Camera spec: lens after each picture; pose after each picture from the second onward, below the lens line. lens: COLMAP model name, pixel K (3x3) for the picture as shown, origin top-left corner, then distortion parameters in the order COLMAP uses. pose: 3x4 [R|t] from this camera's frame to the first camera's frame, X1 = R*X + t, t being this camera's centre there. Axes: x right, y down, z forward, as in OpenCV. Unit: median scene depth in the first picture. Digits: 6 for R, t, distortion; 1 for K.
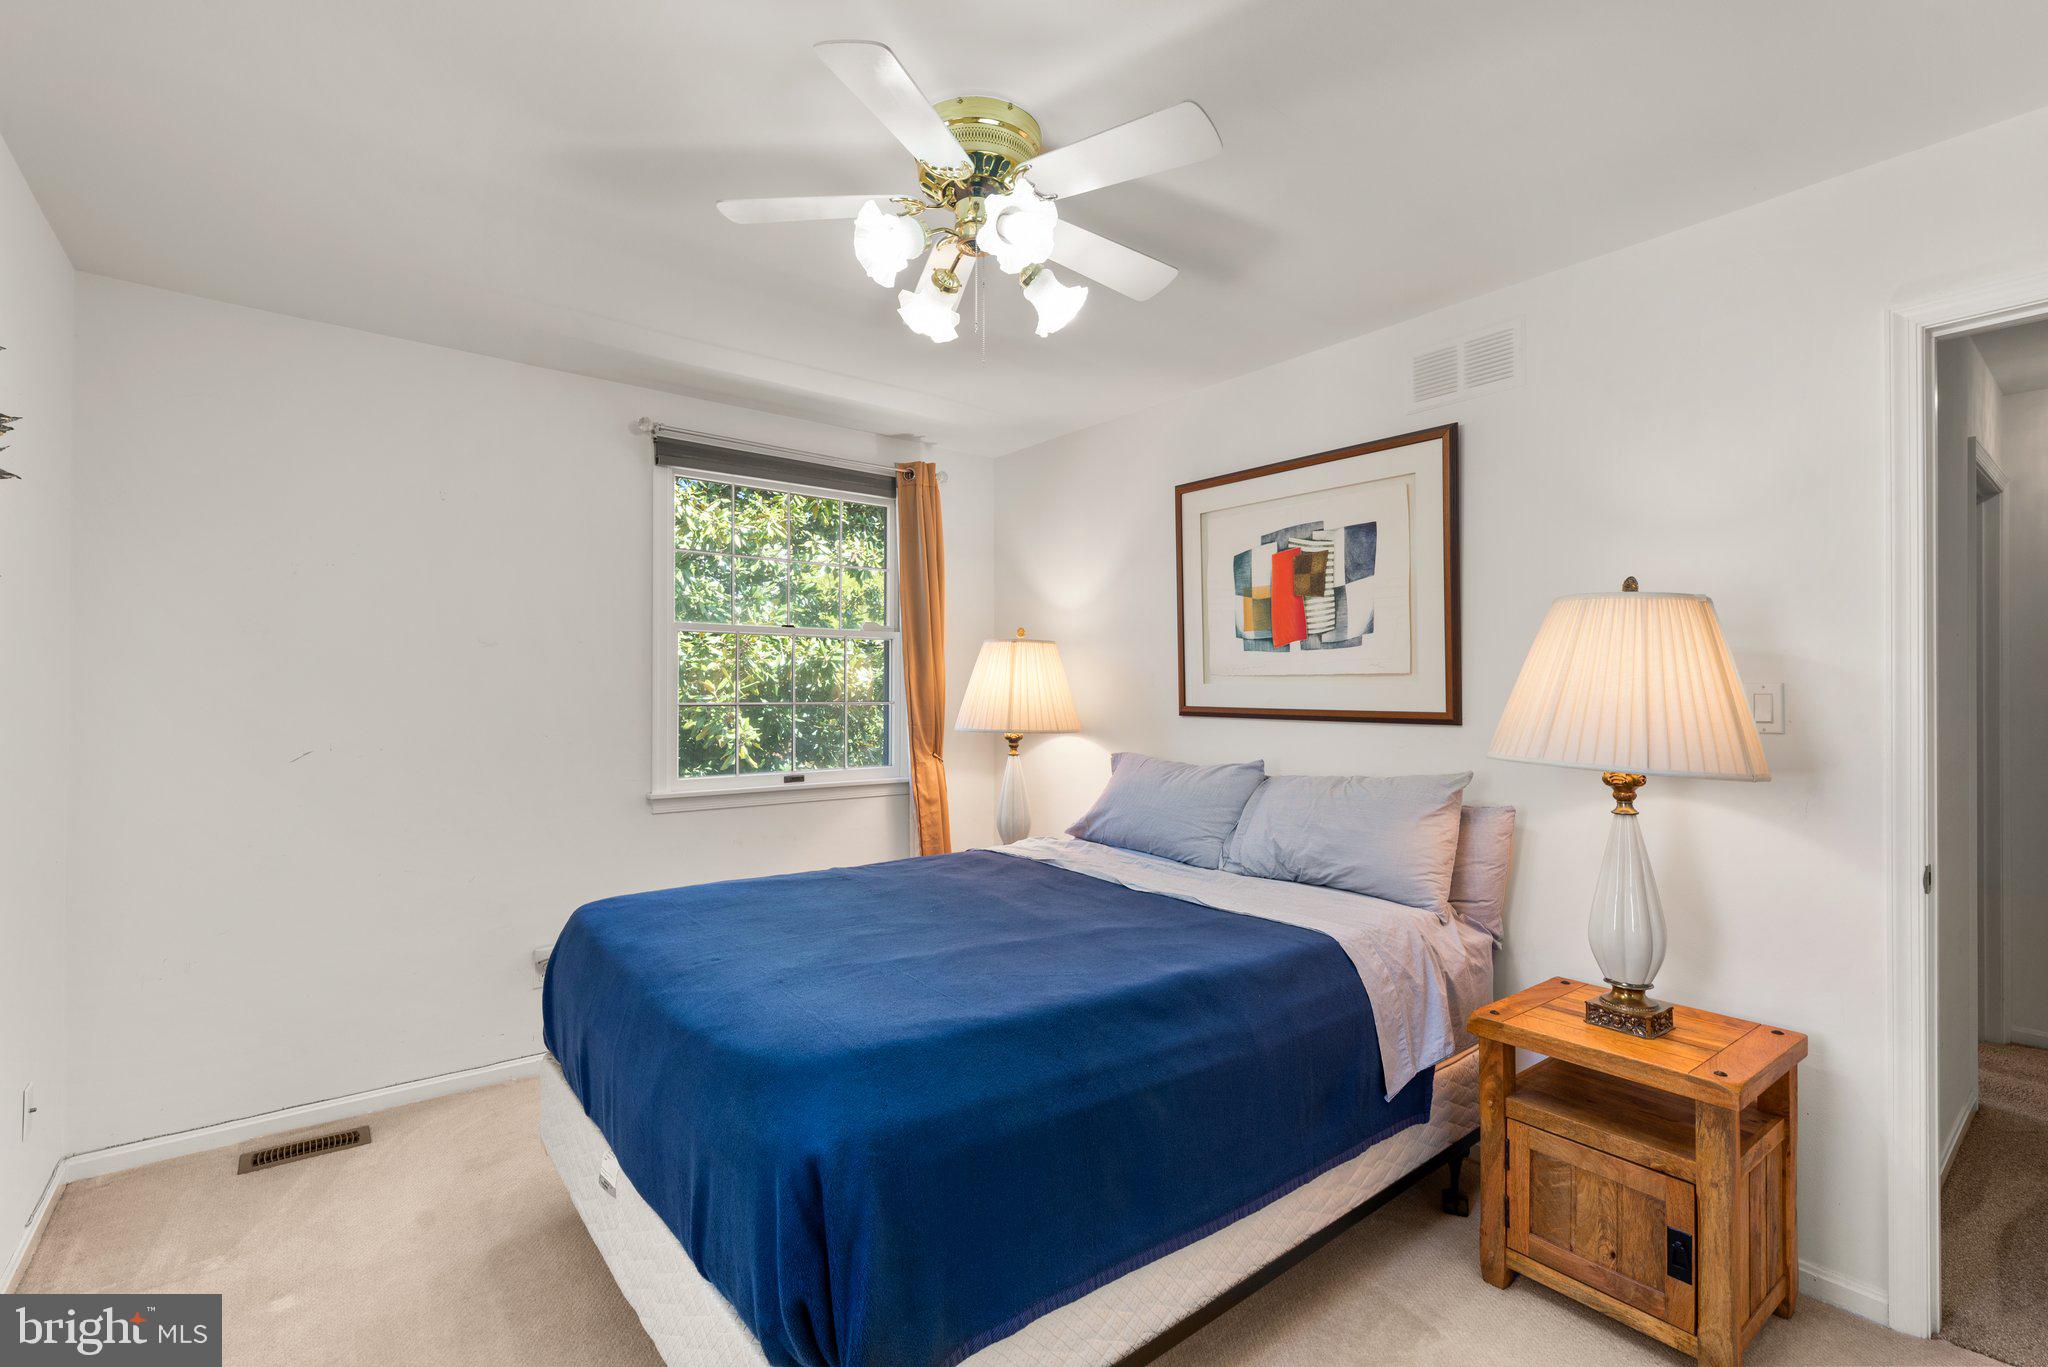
lens RADIAL K [[913.6, 0, 1030.8], [0, 913.6, 680.7], [0, 0, 1]] dist [-0.001627, -0.000112]
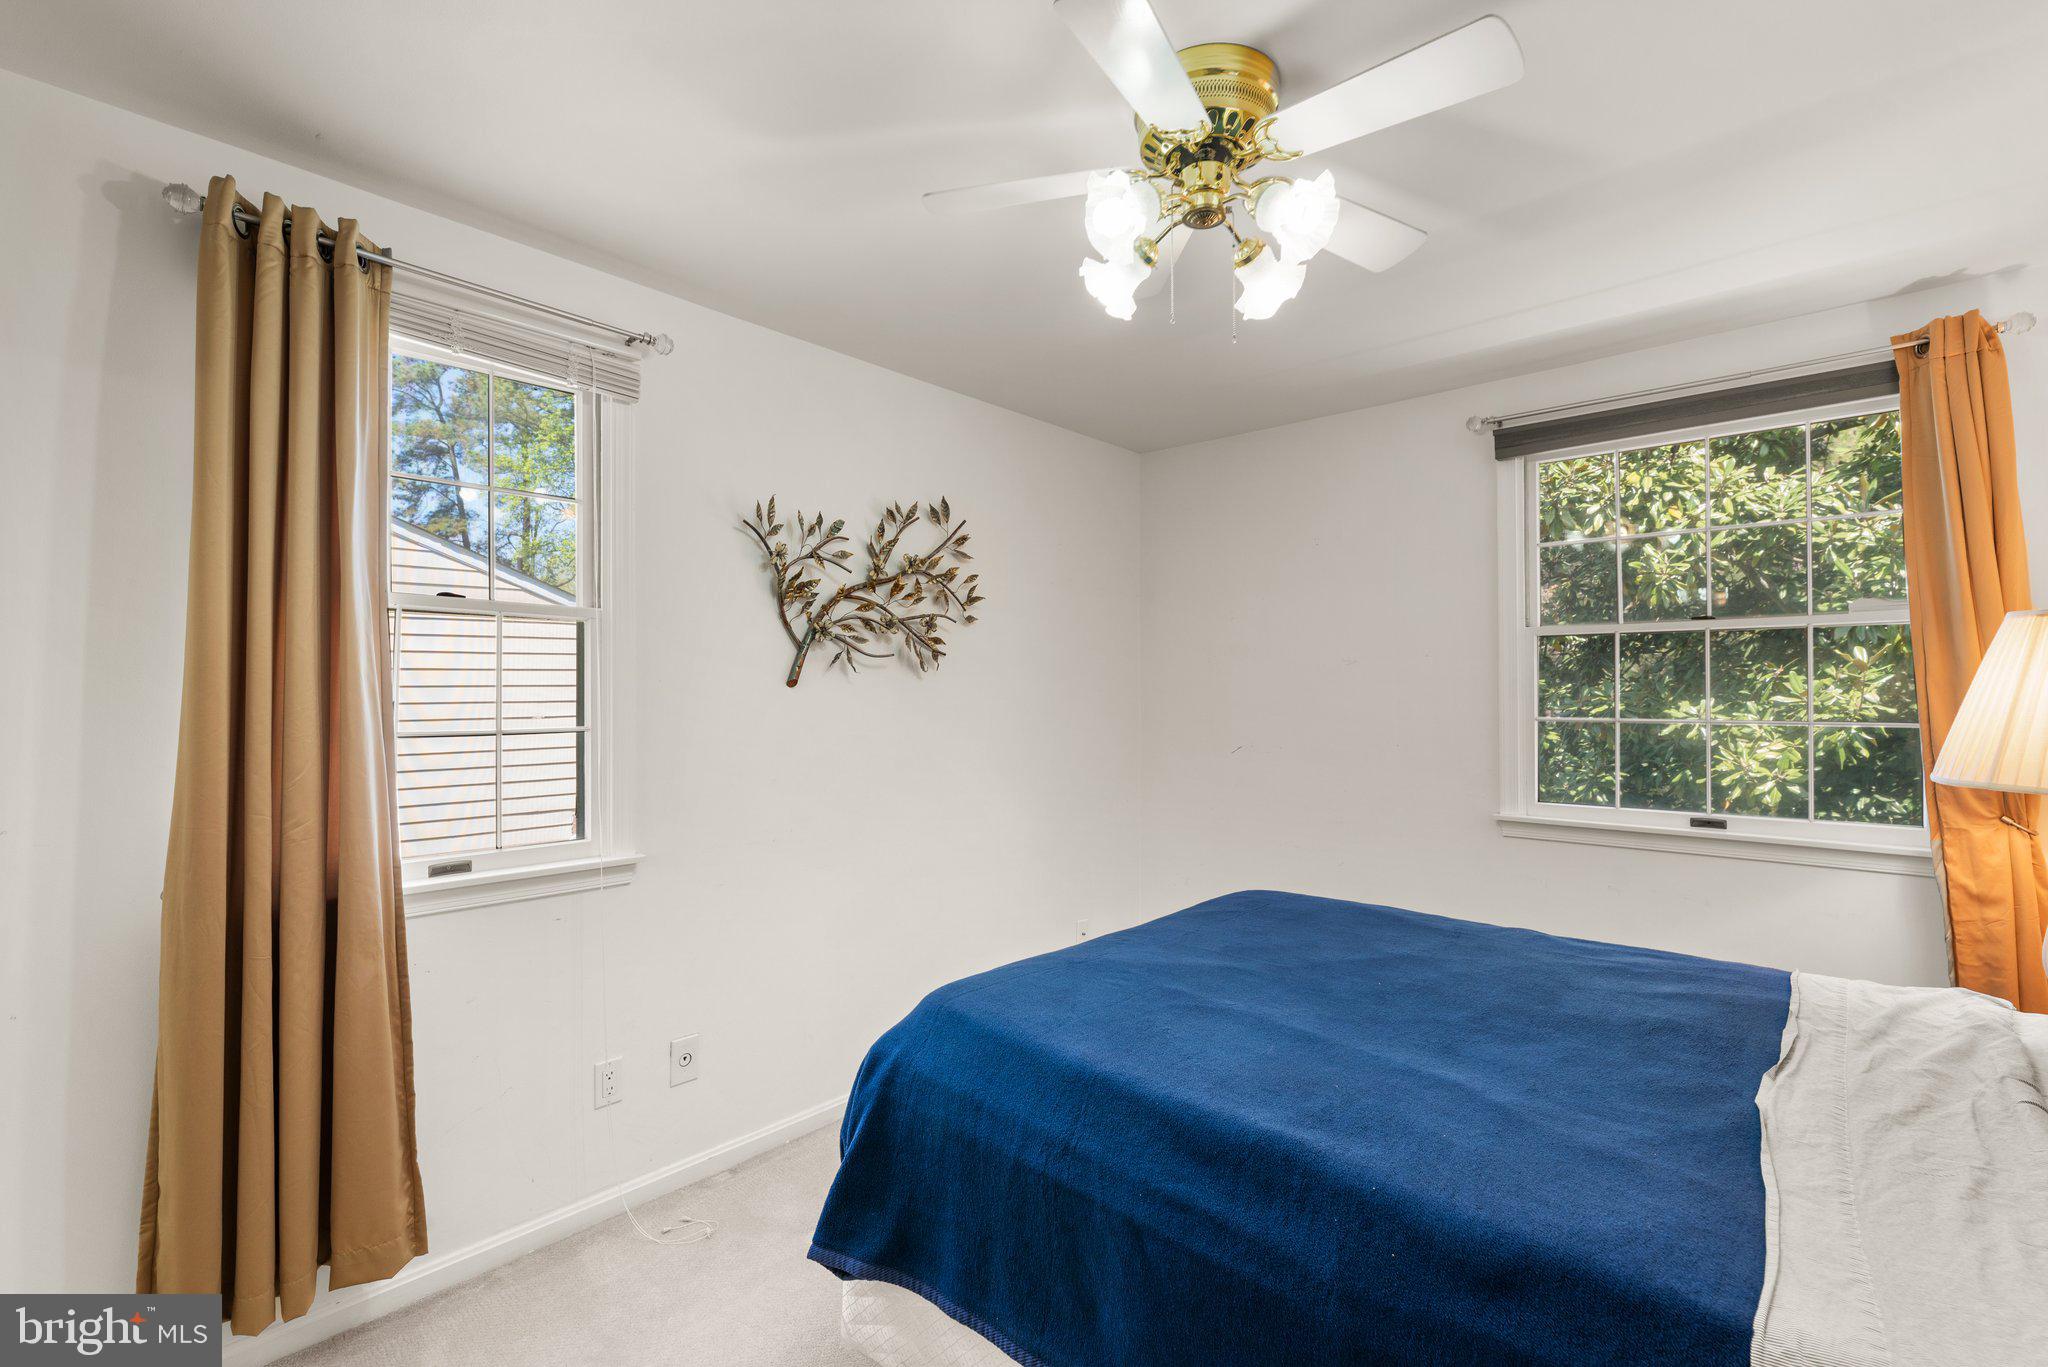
lens RADIAL K [[913.6, 0, 1030.8], [0, 913.6, 680.7], [0, 0, 1]] dist [-0.001627, -0.000112]
pose [[0.166161, -0.018355, -0.985928, 0.394272], [0.009801, 0.999808, -0.016962, -0.001039], [0.986050, -0.006845, 0.166309, 0.349965]]
